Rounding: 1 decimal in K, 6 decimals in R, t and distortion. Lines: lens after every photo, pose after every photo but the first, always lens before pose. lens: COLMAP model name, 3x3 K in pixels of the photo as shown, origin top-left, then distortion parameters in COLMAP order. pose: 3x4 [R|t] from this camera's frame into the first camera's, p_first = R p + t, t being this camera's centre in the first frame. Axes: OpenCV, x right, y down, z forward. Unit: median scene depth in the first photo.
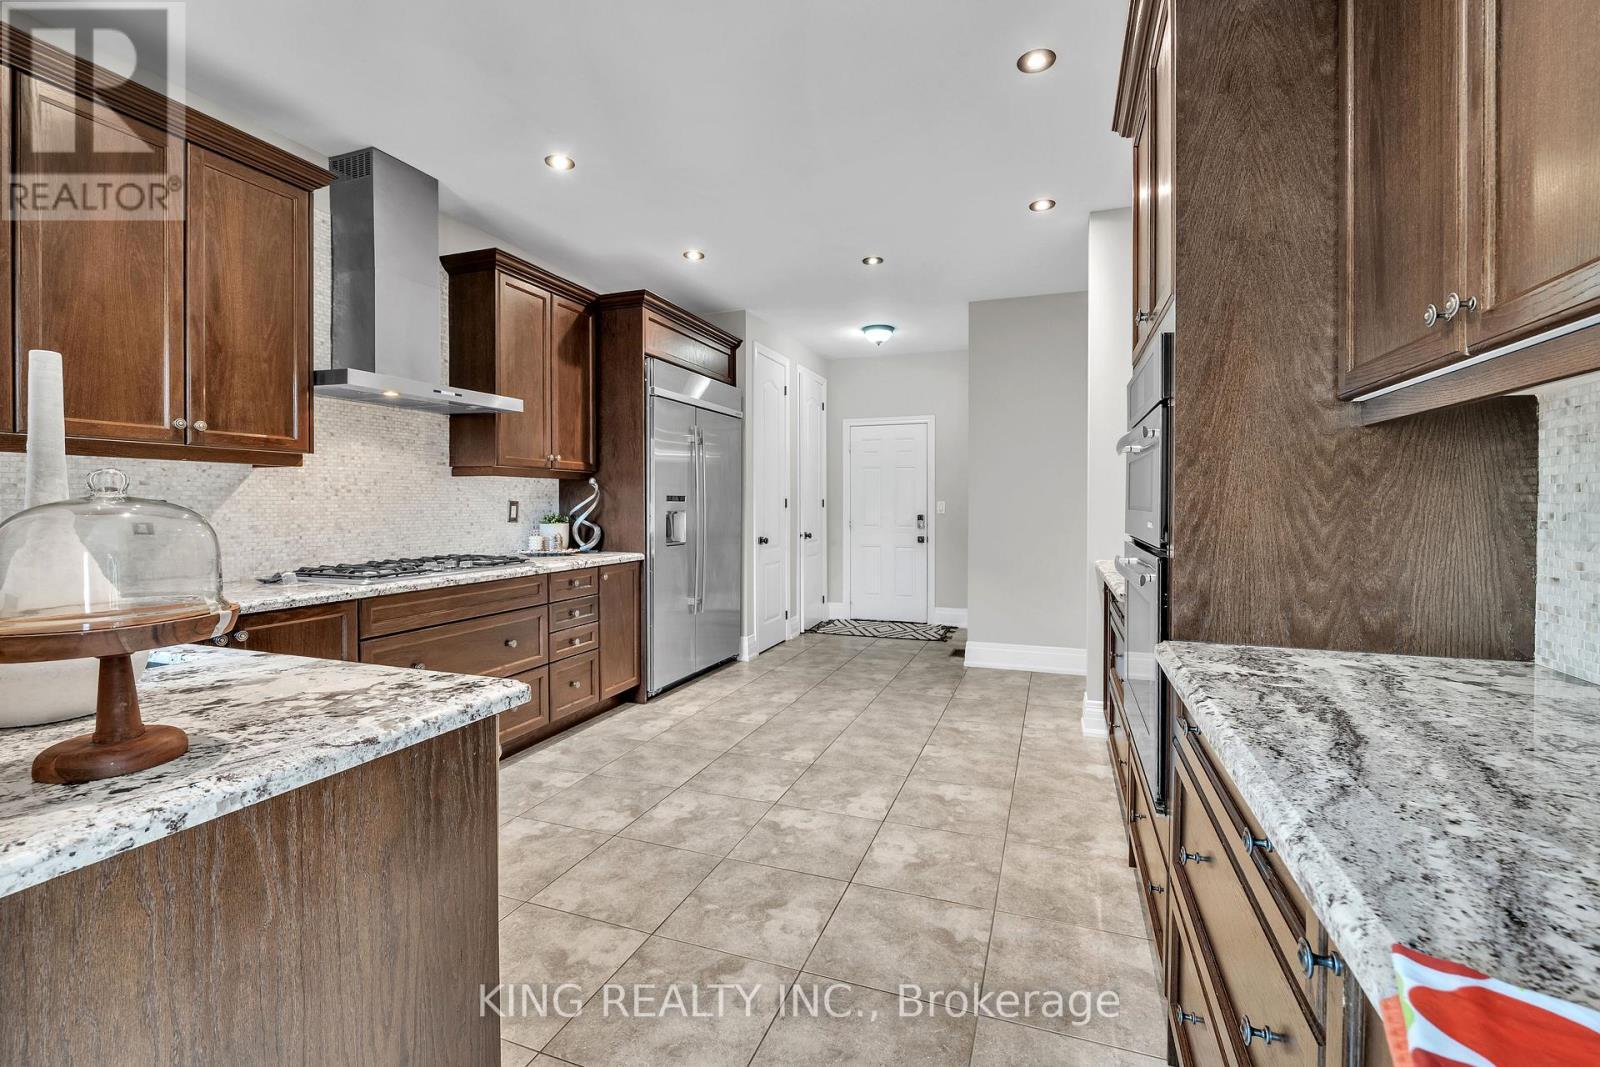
lens RADIAL K [[688.3, 0, 790.4], [0, 688.3, 502.5], [0, 0, 1]] dist [-0.008915, 0.000079]
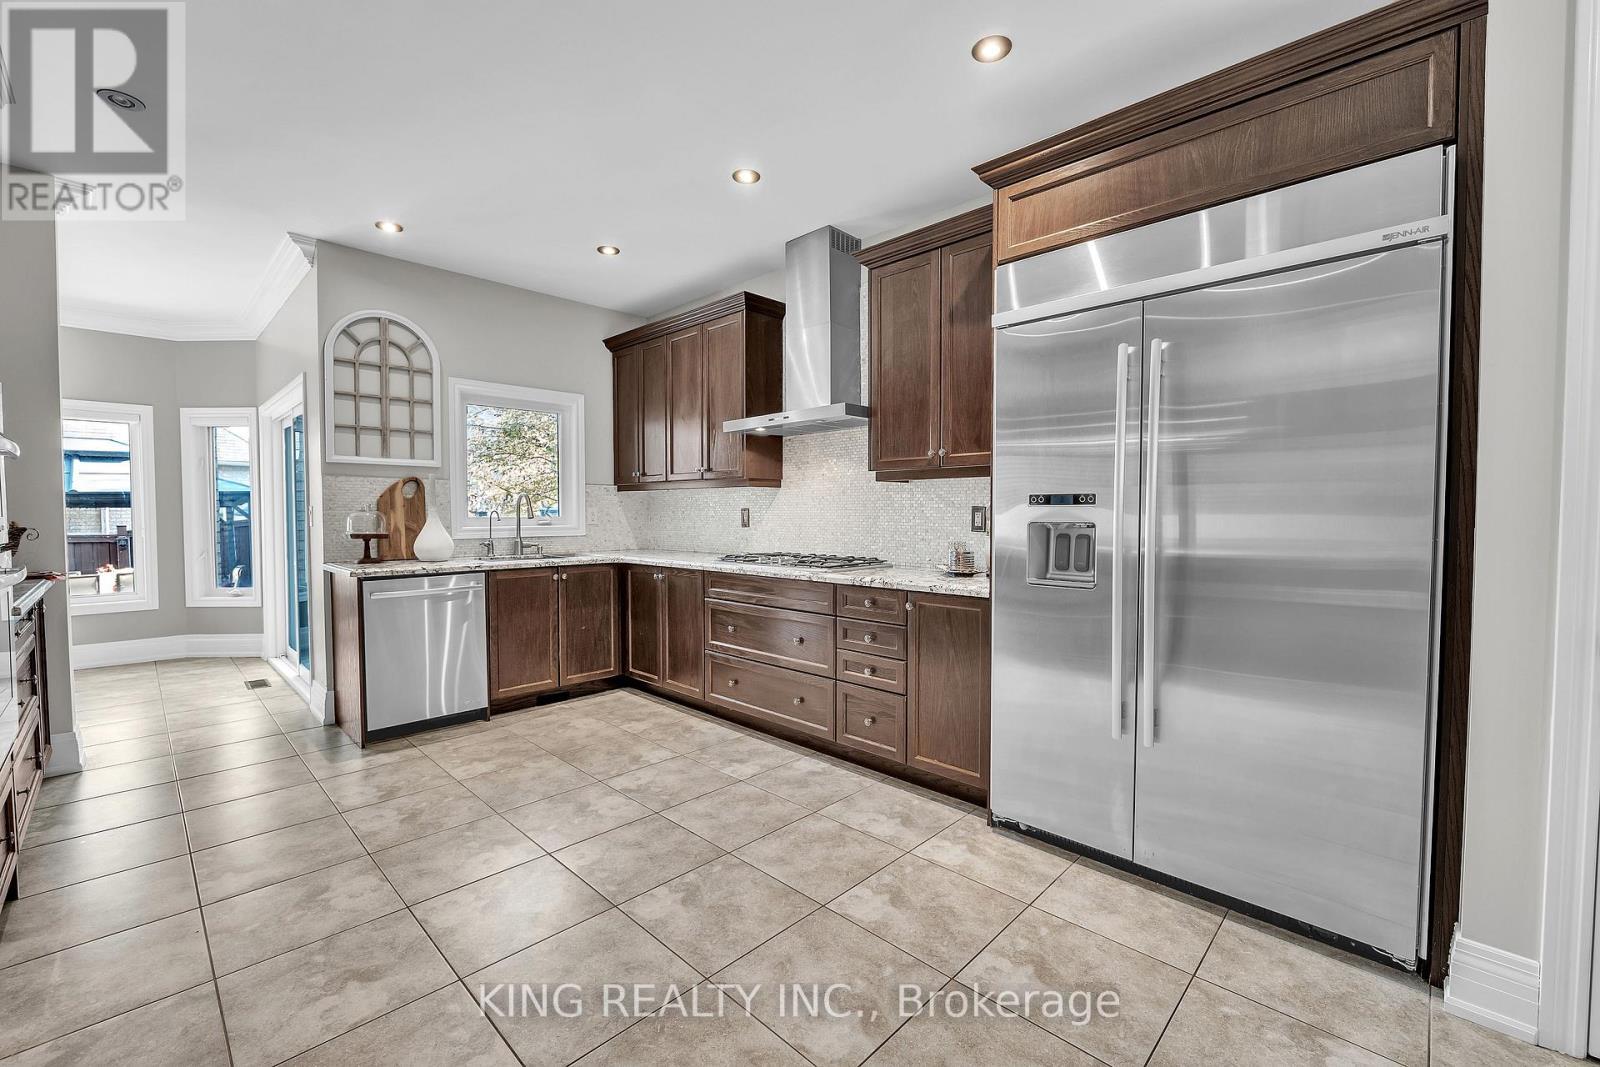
lens RADIAL K [[654.1, 0, 800.0], [0, 654.1, 533.5], [0, 0, 1]] dist [-0.014490, -0.000175]
pose [[-0.382505, 0.030575, -0.923447, 0.512725], [0.000543, 0.999460, 0.032867, 0.005744], [0.923953, 0.012070, -0.382315, 1.361459]]
